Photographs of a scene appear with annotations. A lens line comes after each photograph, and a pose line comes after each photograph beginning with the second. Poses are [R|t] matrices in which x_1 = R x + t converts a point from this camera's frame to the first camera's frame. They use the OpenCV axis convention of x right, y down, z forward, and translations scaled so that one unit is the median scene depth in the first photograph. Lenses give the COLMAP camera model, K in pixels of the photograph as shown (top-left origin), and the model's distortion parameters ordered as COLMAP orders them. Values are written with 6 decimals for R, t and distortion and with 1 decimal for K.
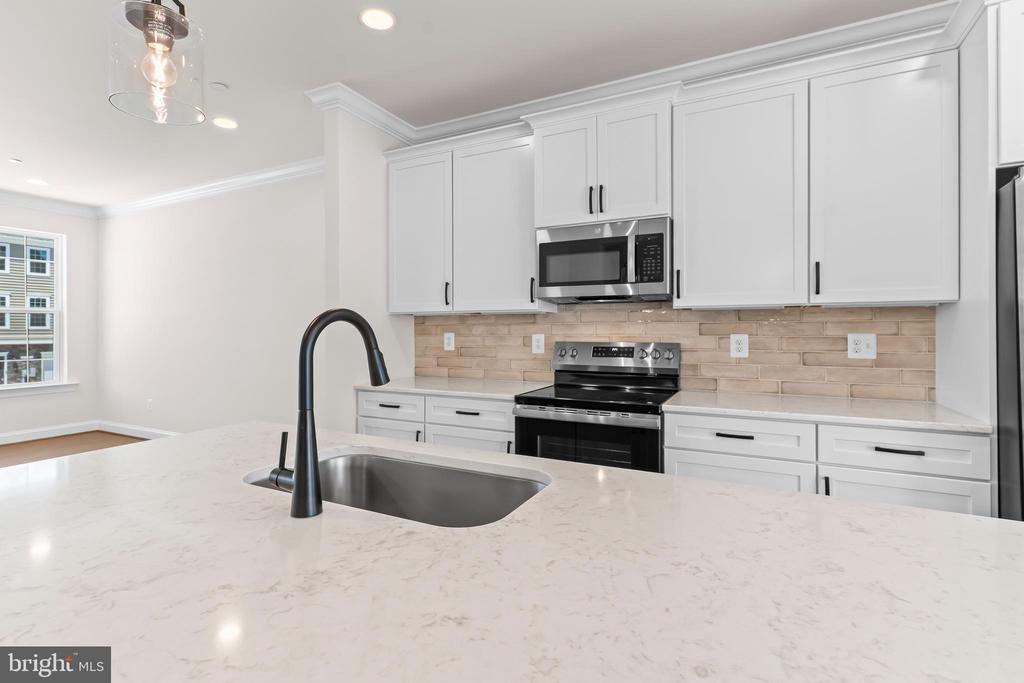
lens RADIAL K [[492.5, 0, 502.1], [0, 492.5, 328.2], [0, 0, 1]] dist [0.002284, -0.000014]
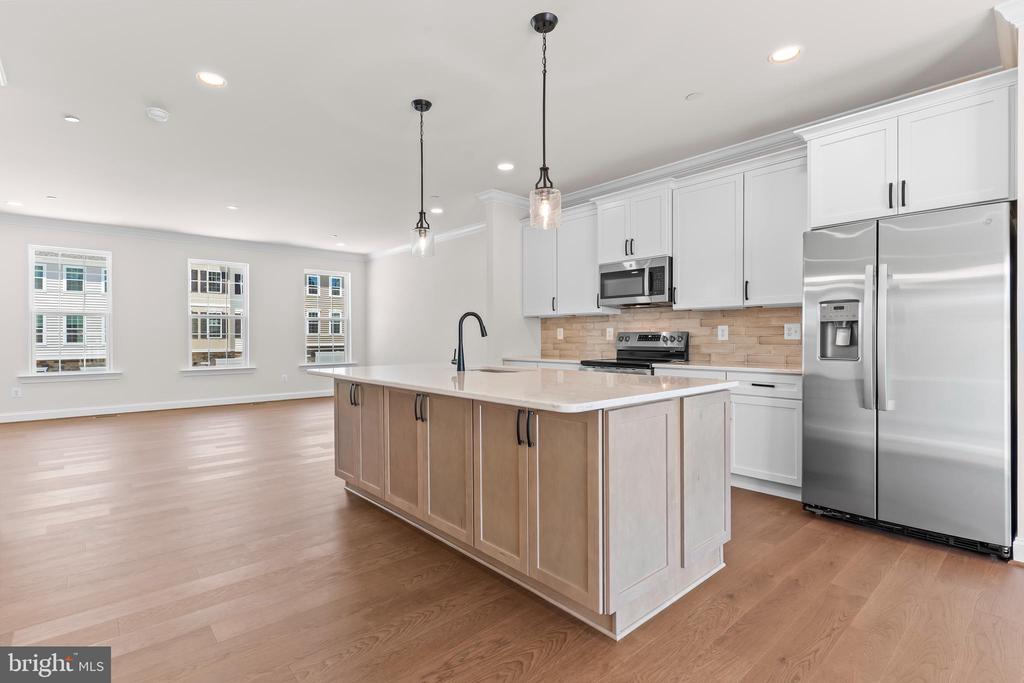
lens RADIAL K [[485.6, 0, 504.9], [0, 485.6, 340.2], [0, 0, 1]] dist [0.002755, 0.000455]
pose [[0.933489, 0.002317, -0.358597, 0.347679], [0.001079, 0.999956, 0.009269, 0.039950], [0.358603, -0.009040, 0.933446, -0.644857]]
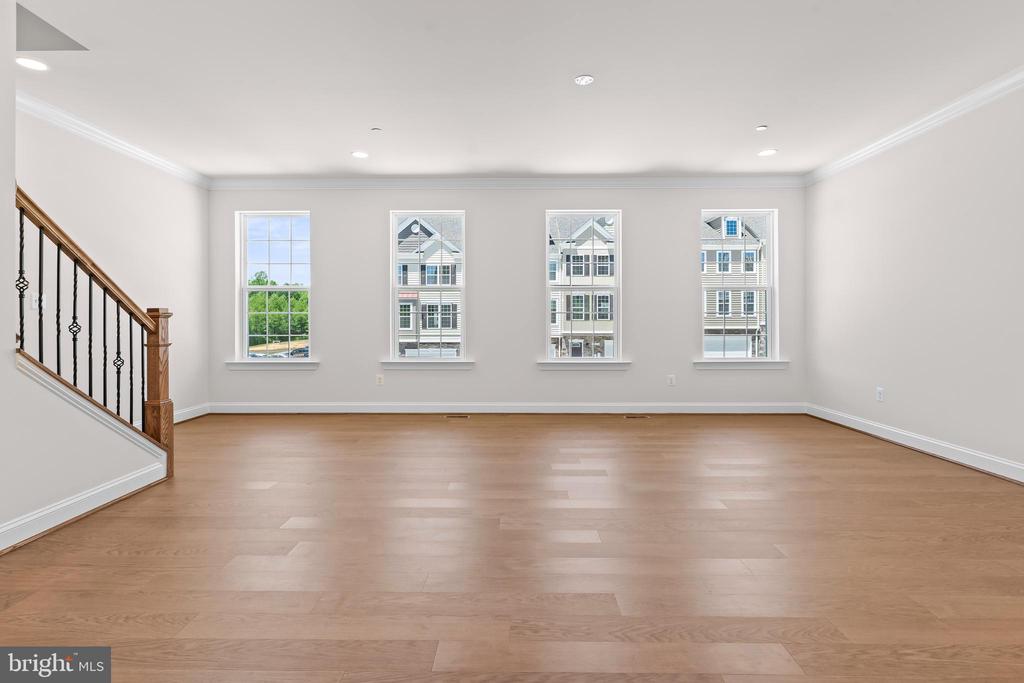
lens RADIAL K [[497.1, 0, 512.3], [0, 497.1, 318.5], [0, 0, 1]] dist [-0.000001, 0.000157]
pose [[0.457079, -0.002157, -0.889424, -0.484119], [0.002699, 0.999996, -0.001038, 0.054292], [0.889422, -0.001926, 0.457083, 0.156474]]
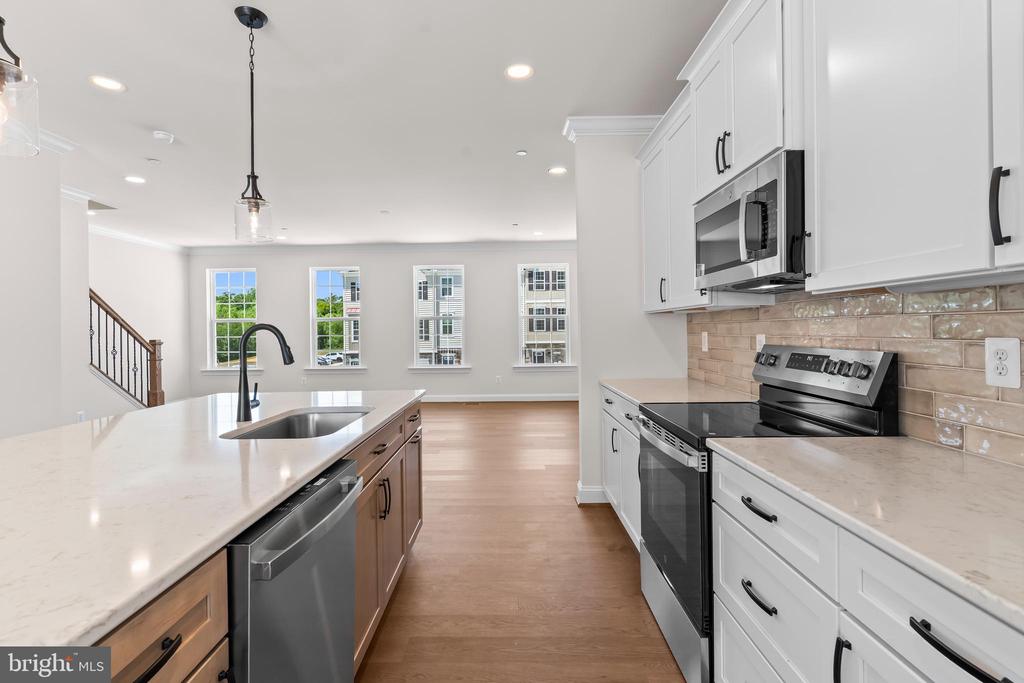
lens RADIAL K [[490.9, 0, 499.4], [0, 490.9, 328.3], [0, 0, 1]] dist [0.001390, 0.000222]
pose [[0.446926, -0.005470, -0.894554, 0.617917], [0.013098, 0.999914, 0.000429, -0.002894], [0.894475, -0.011908, 0.446960, 0.325459]]
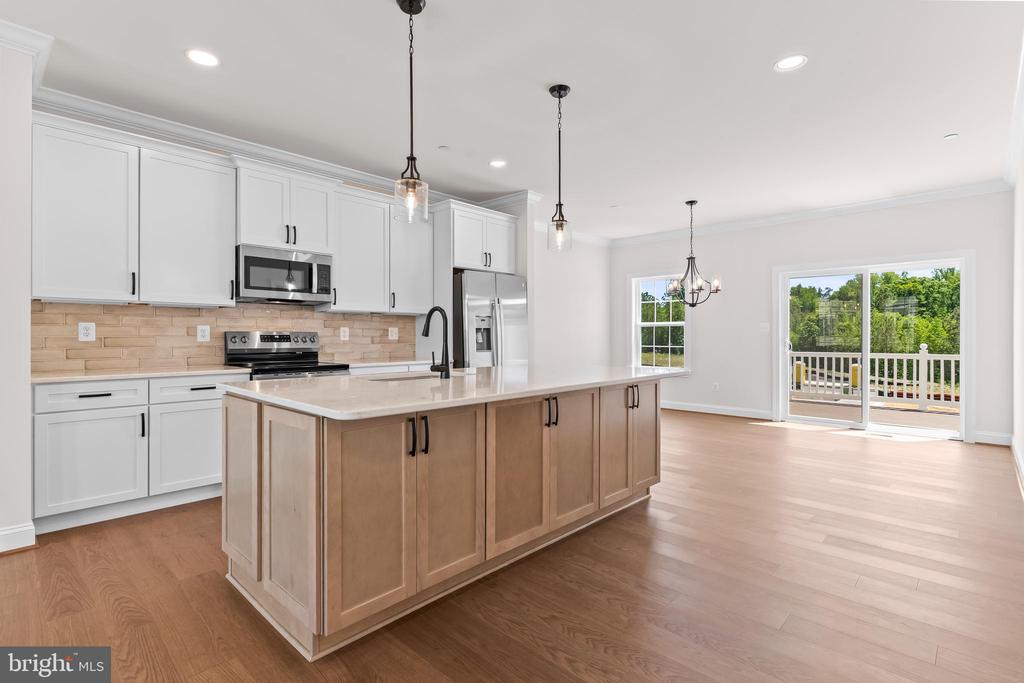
lens RADIAL K [[491.5, 0, 506.0], [0, 491.5, 340.6], [0, 0, 1]] dist [0.002315, -0.000064]
pose [[0.279359, -0.004104, 0.960178, -0.935248], [-0.002606, 0.999984, 0.005032, 0.044354], [-0.960183, -0.003908, 0.279344, -0.037650]]
